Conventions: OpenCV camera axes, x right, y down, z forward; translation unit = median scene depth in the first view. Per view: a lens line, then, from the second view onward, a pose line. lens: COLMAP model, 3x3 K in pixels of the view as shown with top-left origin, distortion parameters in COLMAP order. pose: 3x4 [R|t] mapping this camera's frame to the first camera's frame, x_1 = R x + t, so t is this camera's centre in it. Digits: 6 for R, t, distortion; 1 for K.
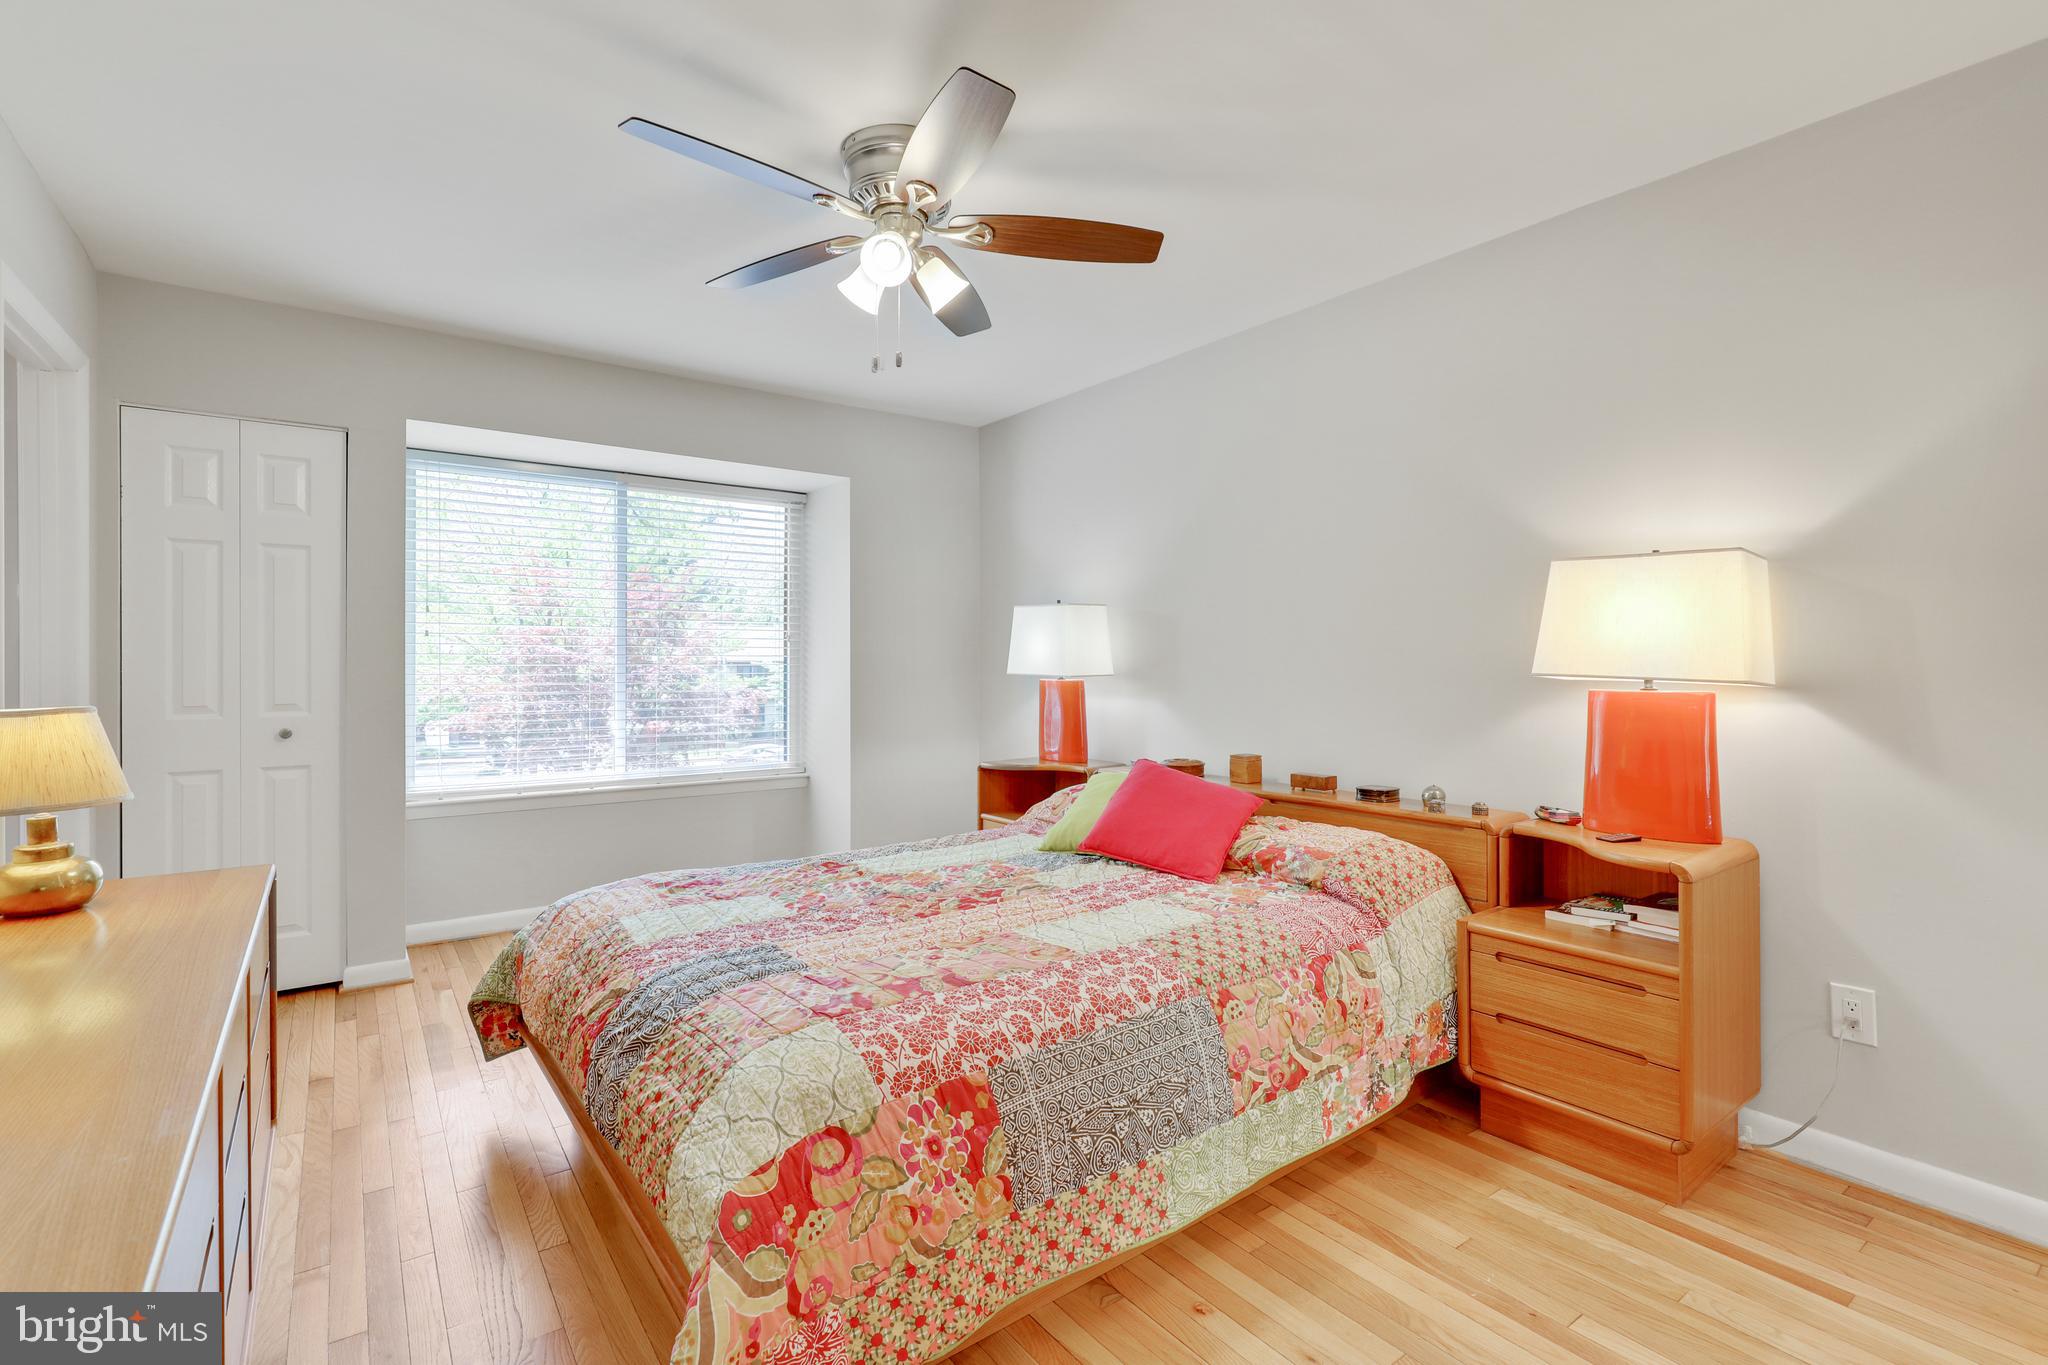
lens RADIAL K [[926.3, 0, 1065.7], [0, 926.3, 669.3], [0, 0, 1]] dist [0.001636, 0.000257]
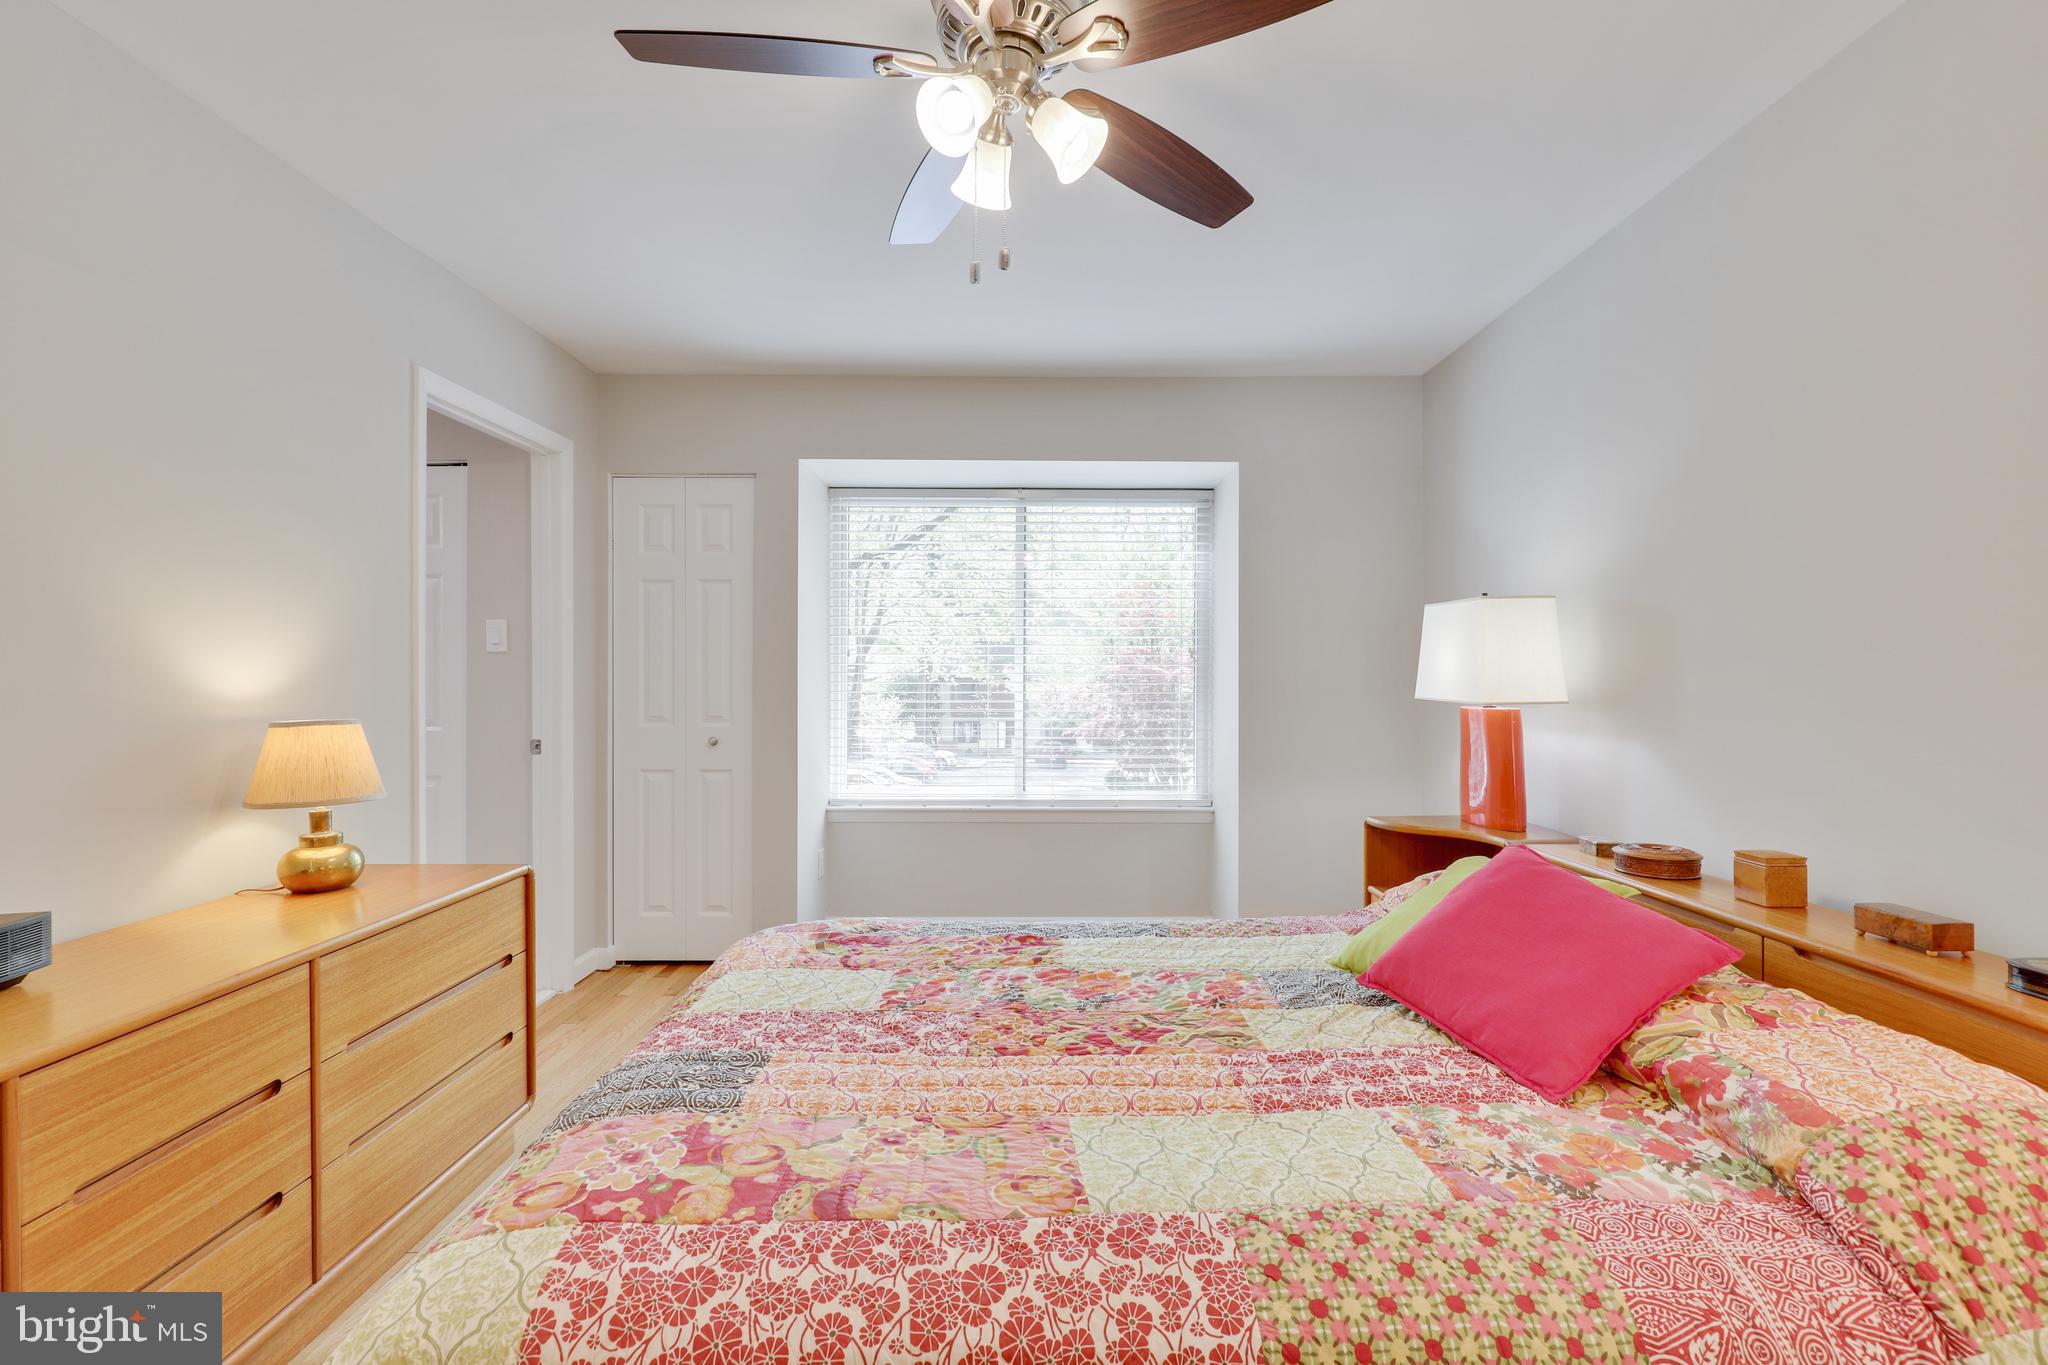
lens RADIAL K [[935.2, 0, 1026.4], [0, 935.2, 685.0], [0, 0, 1]] dist [0.002053, 0.000210]
pose [[0.796258, 0.005502, -0.604933, 0.234750], [-0.006647, 0.999978, 0.000346, -0.006408], [0.604921, 0.003746, 0.796277, 0.381158]]
